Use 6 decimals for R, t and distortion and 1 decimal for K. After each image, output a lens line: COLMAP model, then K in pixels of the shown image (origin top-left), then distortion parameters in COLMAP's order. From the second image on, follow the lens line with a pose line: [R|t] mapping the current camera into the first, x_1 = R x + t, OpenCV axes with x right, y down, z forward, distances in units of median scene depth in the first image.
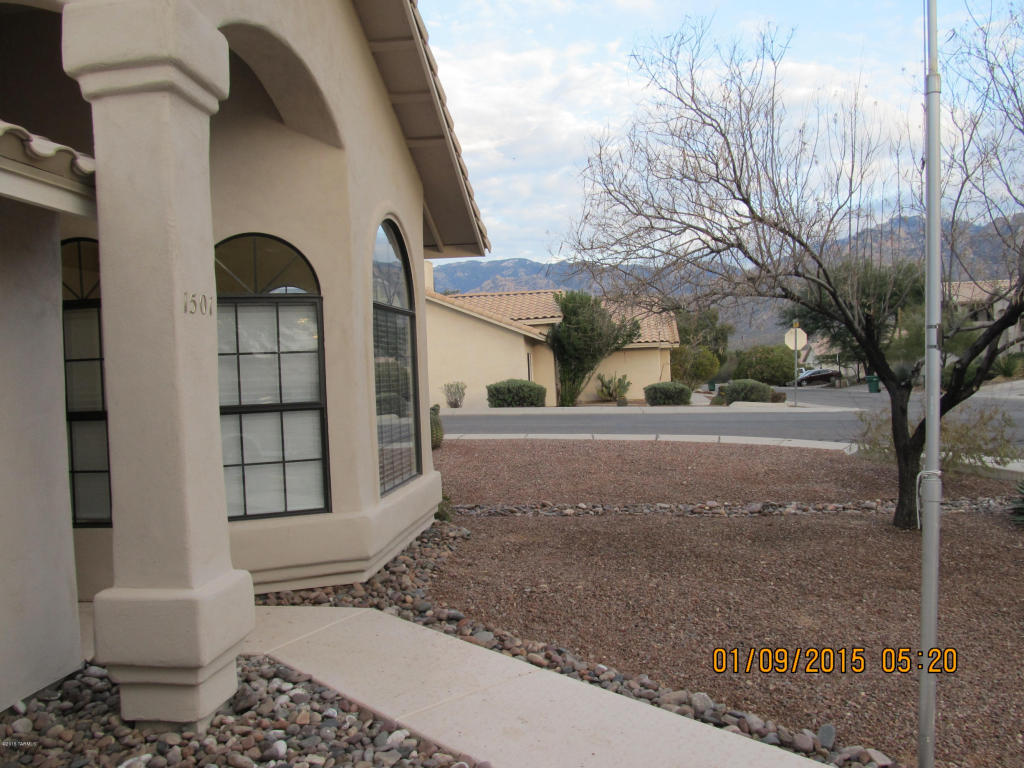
lens RADIAL K [[844.9, 0, 512.0], [0, 844.9, 384.0], [0, 0, 1]] dist [-0.068083, 0.040823]
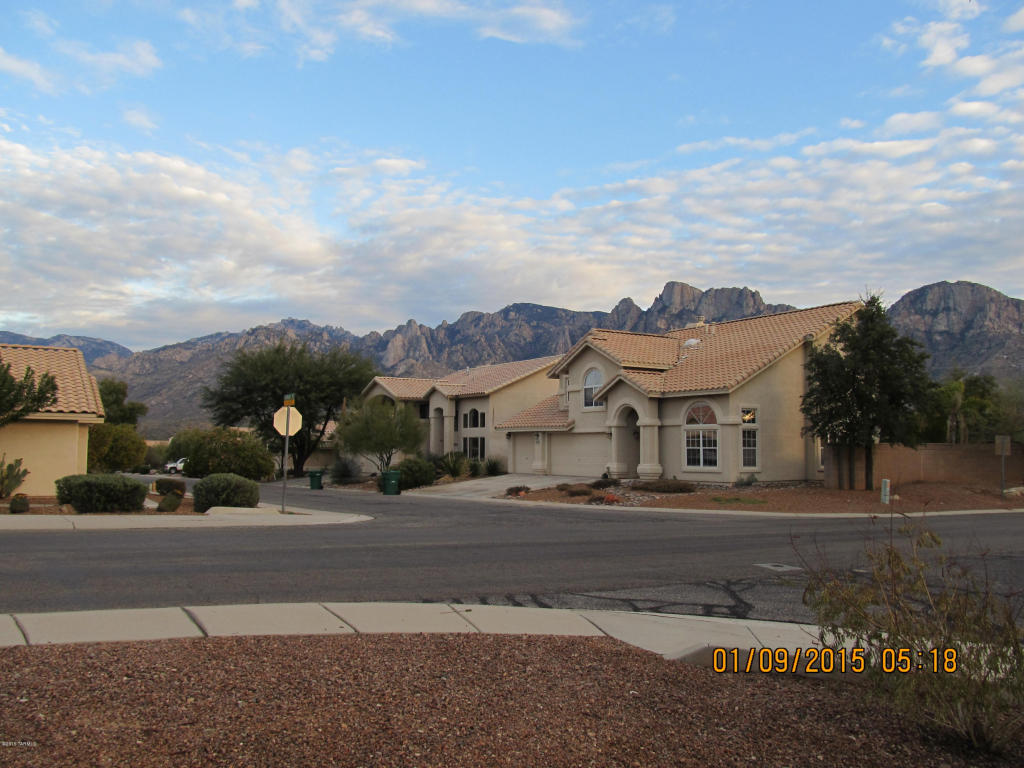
lens RADIAL K [[844.9, 0, 512.0], [0, 844.9, 384.0], [0, 0, 1]] dist [-0.068083, 0.040823]
pose [[0.763399, 0.095157, 0.638880, 0.007907], [-0.026640, 0.992886, -0.116052, -0.004345], [-0.645378, 0.071574, 0.760503, 0.267684]]
